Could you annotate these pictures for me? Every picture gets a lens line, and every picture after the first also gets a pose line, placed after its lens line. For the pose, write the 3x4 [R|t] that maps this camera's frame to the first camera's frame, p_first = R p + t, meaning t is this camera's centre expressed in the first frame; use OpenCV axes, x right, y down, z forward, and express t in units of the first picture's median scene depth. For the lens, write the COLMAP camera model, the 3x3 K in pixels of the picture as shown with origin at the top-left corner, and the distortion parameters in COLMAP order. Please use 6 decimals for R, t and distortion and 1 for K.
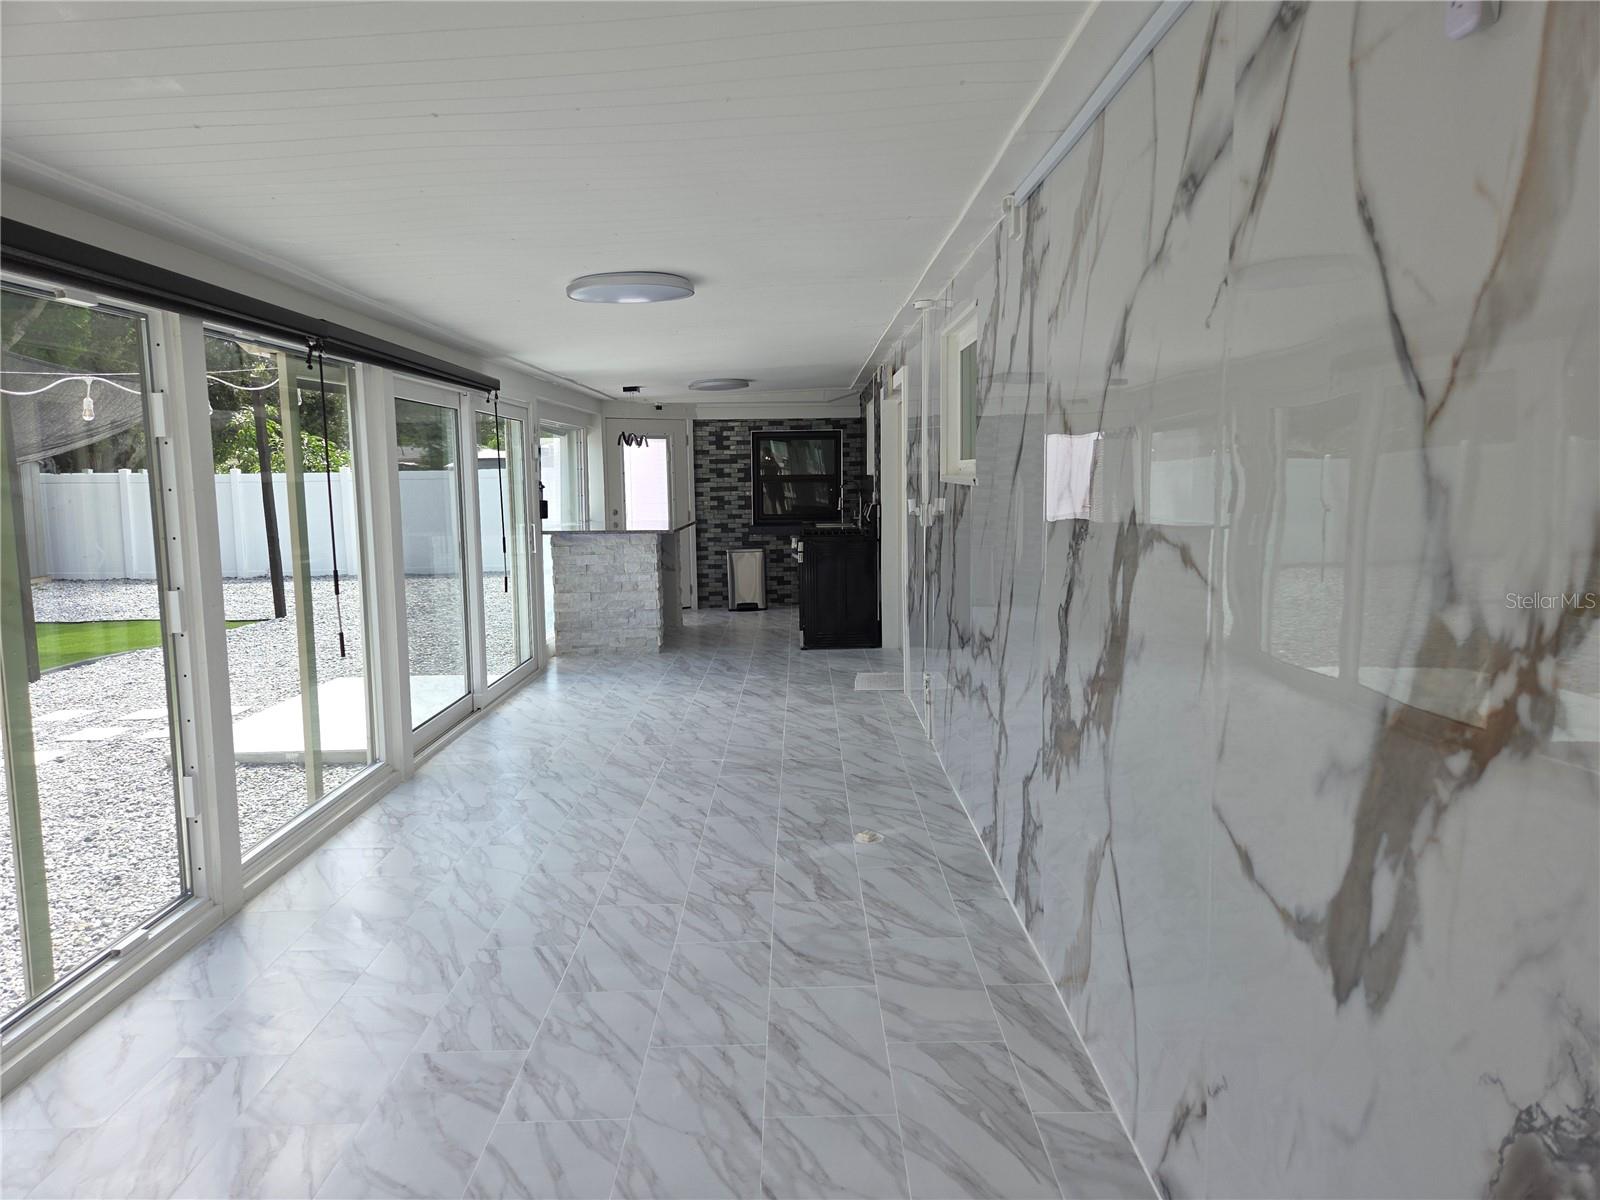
lens RADIAL K [[1068.6, 0, 802.2], [0, 1068.6, 581.7], [0, 0, 1]] dist [0.028870, -0.003990]
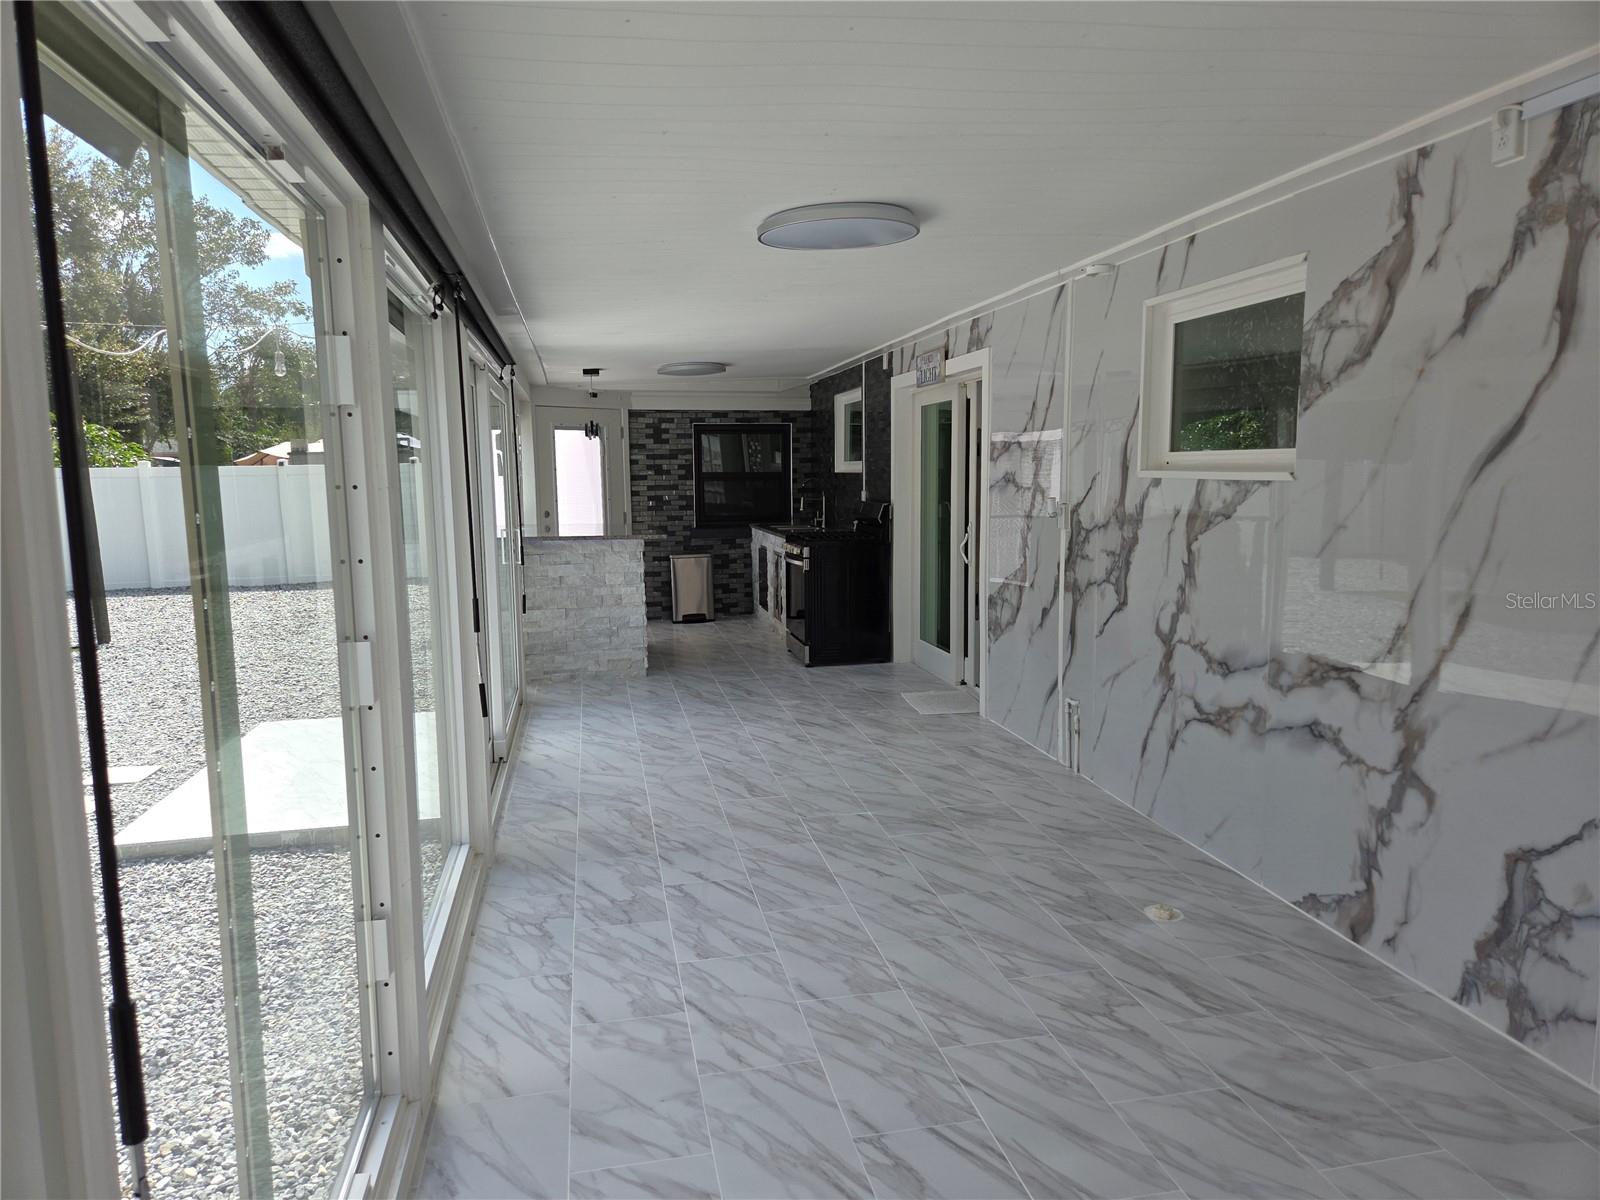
lens RADIAL K [[1070.0, 0, 800.0], [0, 1070.0, 600.0], [0, 0, 1]] dist [0.059086, -0.054056]
pose [[0.981509, -0.020145, 0.190352, -0.283827], [0.016857, 0.999680, 0.018875, -0.015642], [-0.190672, -0.015317, 0.981534, 0.194712]]
